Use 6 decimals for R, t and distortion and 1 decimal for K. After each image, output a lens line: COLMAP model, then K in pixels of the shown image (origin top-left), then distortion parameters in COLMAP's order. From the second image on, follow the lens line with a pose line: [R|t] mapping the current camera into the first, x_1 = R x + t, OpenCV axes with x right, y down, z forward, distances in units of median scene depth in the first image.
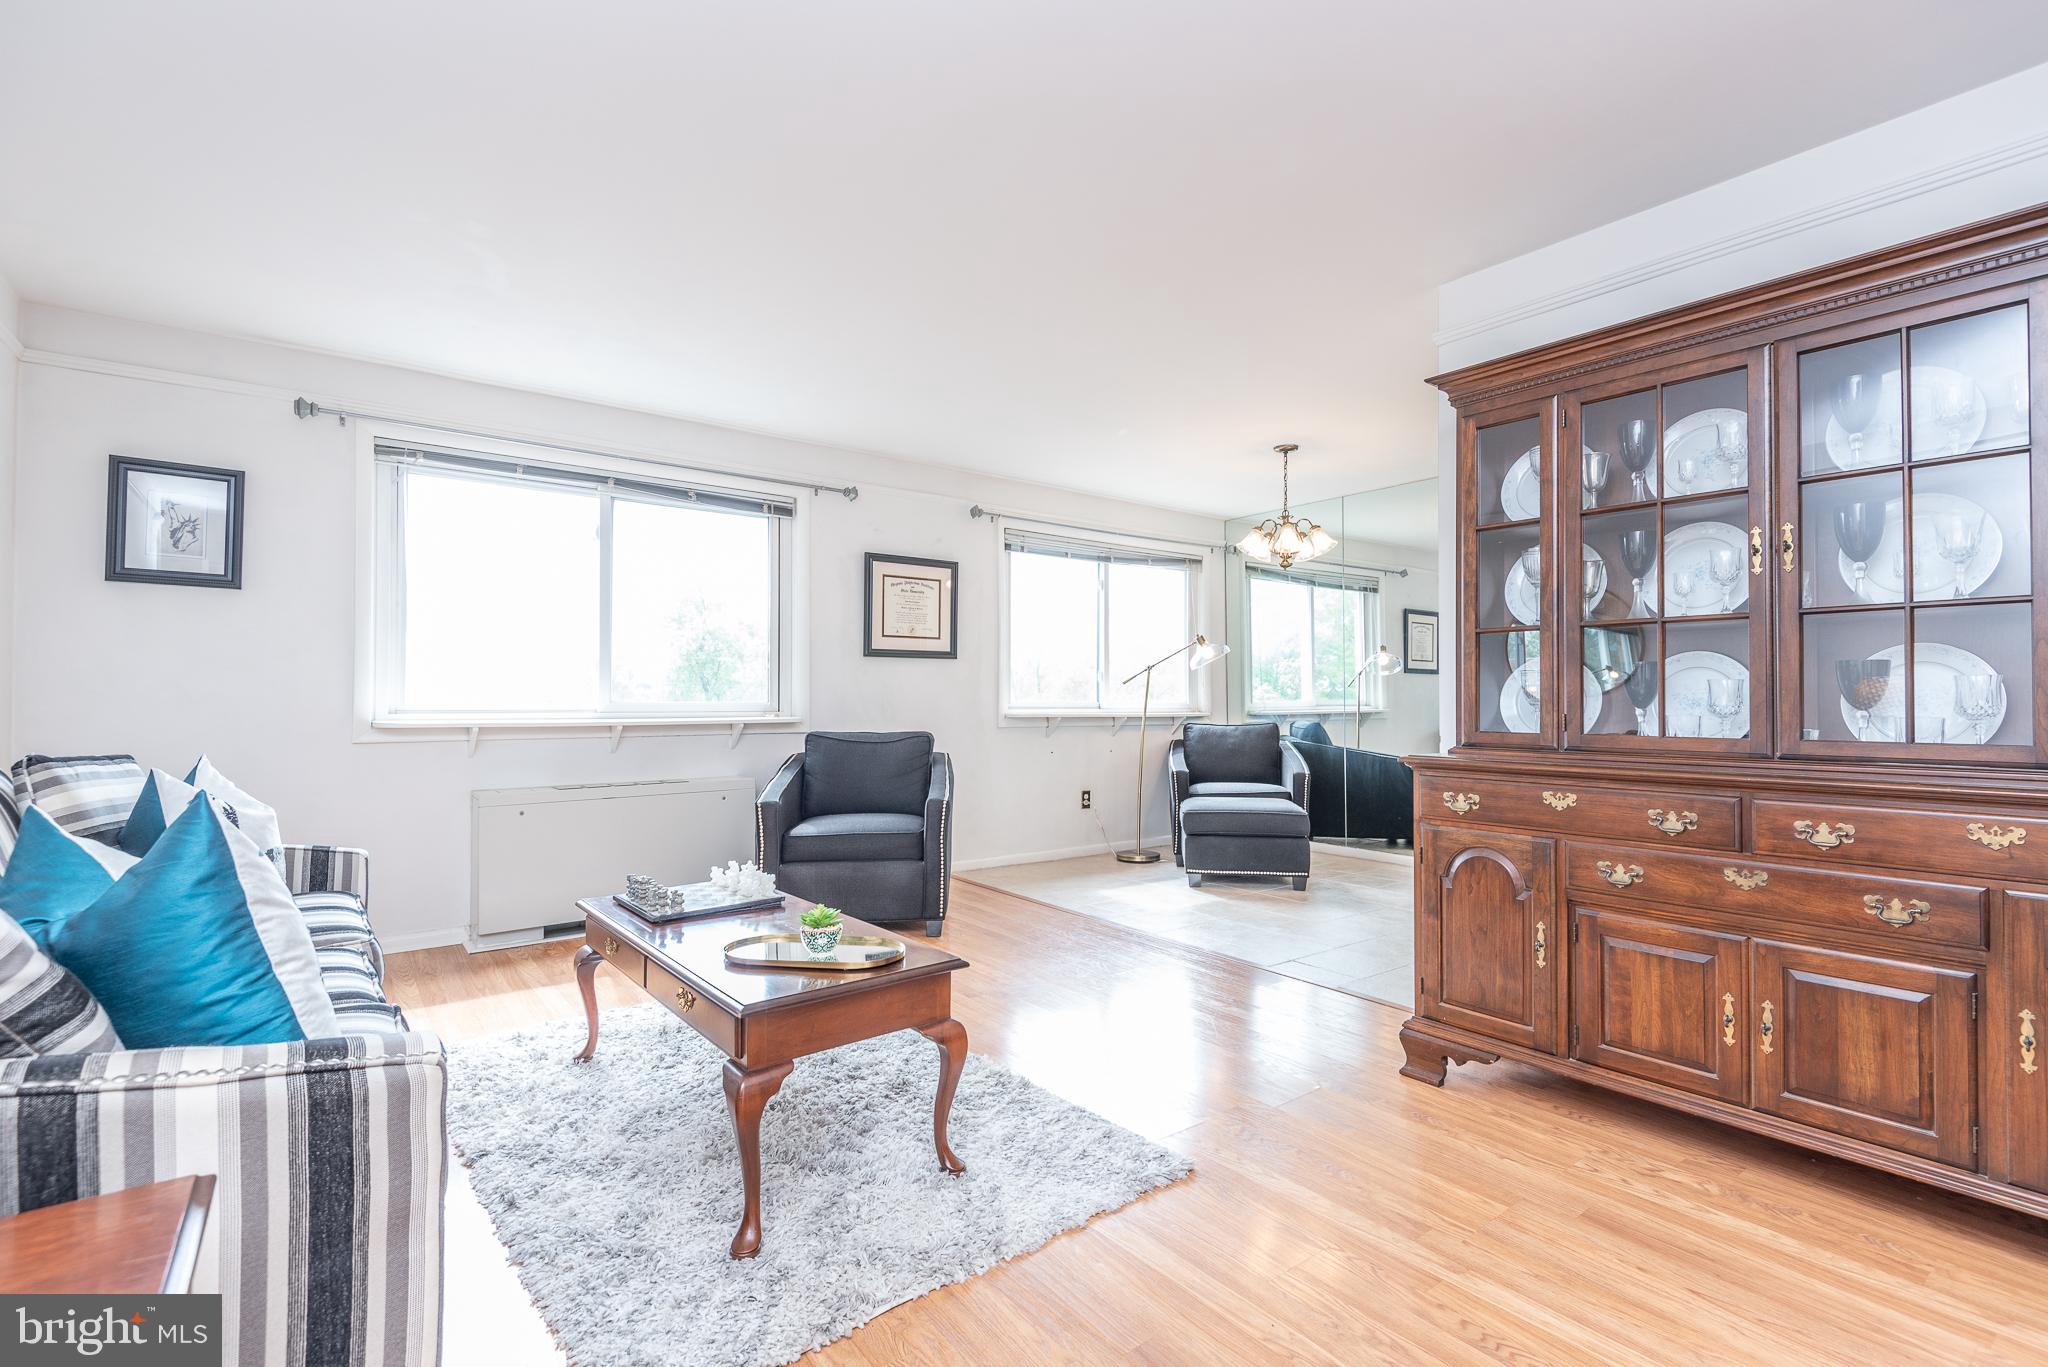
lens RADIAL K [[918.7, 0, 1024.0], [0, 918.7, 683.5], [0, 0, 1]] dist [0.047682, -0.024206]
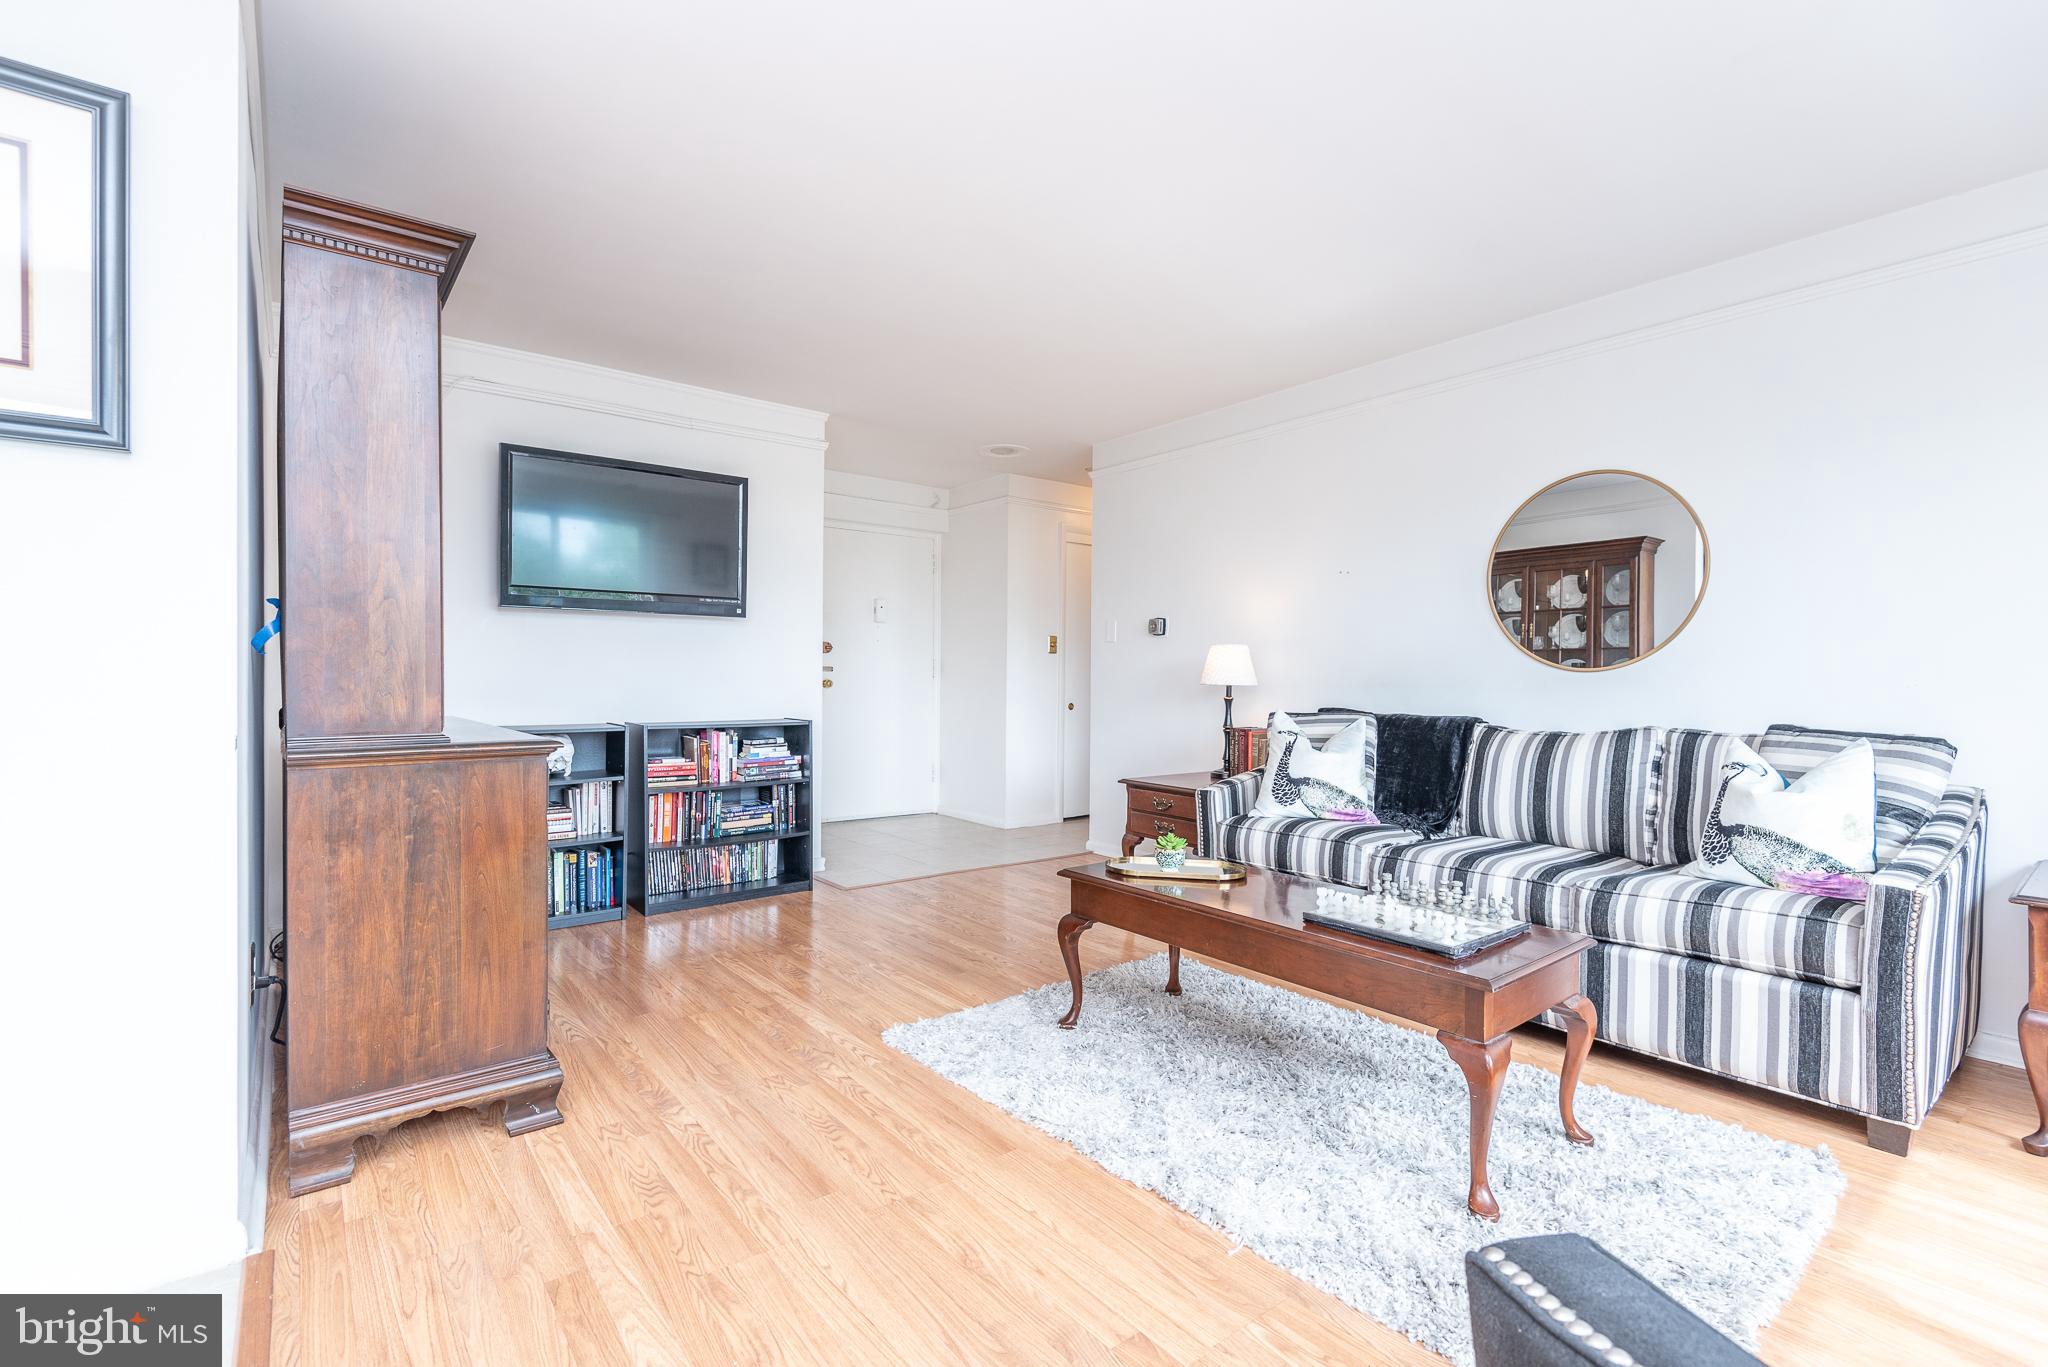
lens RADIAL K [[918.7, 0, 1024.0], [0, 918.7, 683.5], [0, 0, 1]] dist [0.047682, -0.024206]
pose [[-0.999755, -0.005962, -0.021309, 0.009597], [-0.005743, 0.999930, -0.010311, 0.020768], [0.021369, -0.010186, -0.999720, 1.168786]]
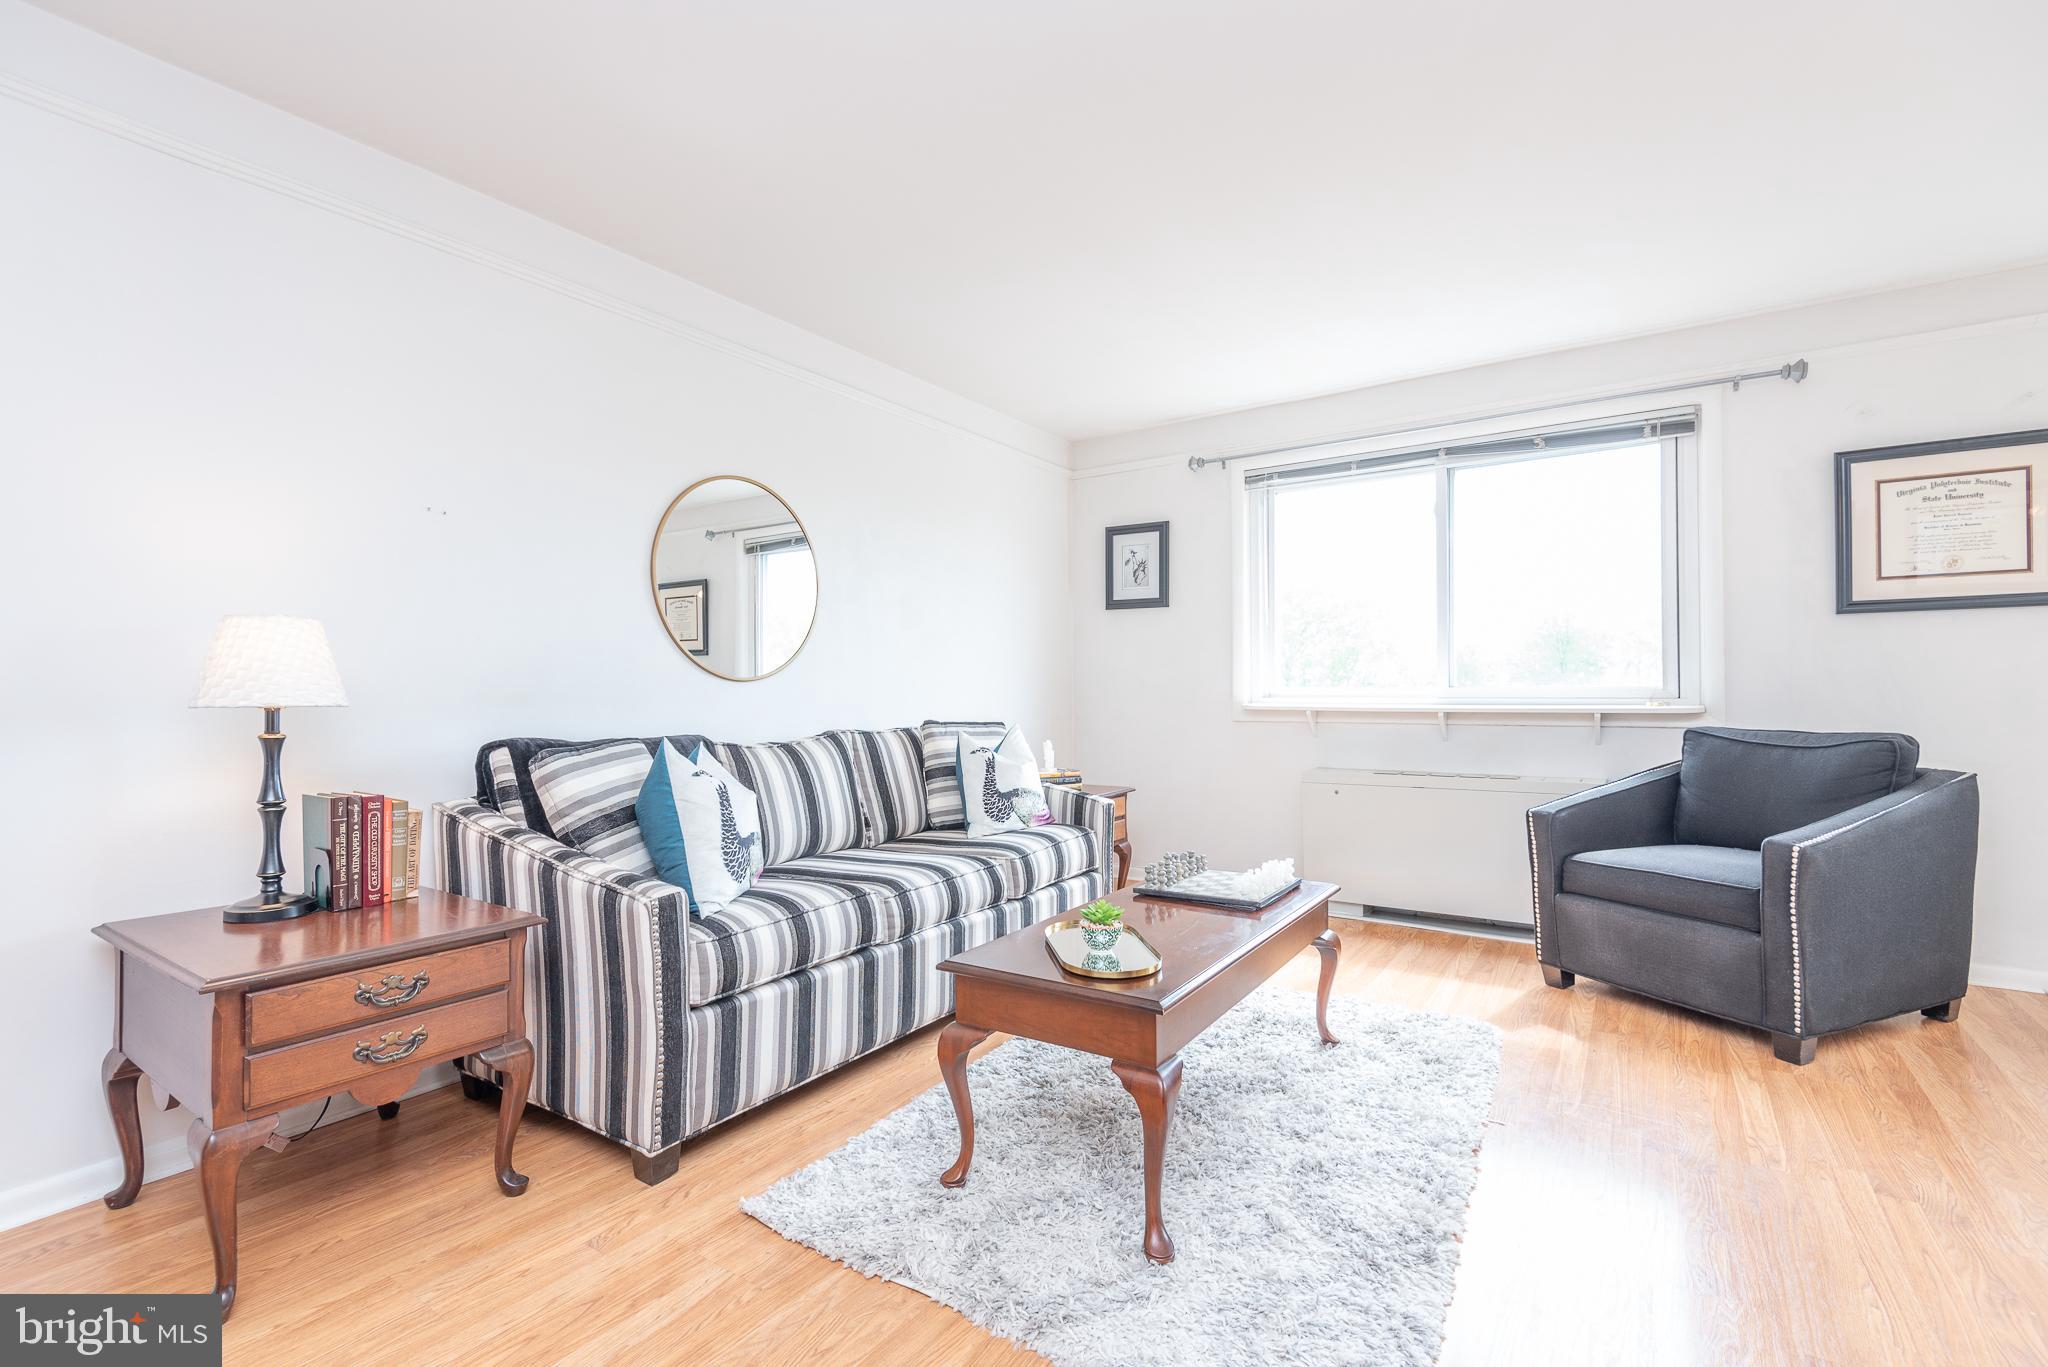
lens RADIAL K [[923.2, 0, 1024.0], [0, 923.2, 683.5], [0, 0, 1]] dist [0.031010, -0.024448]
pose [[0.322091, -0.009478, -0.946661, 0.336271], [0.024712, 0.999693, -0.001601, 0.007987], [0.946386, -0.022879, 0.322226, 0.316645]]
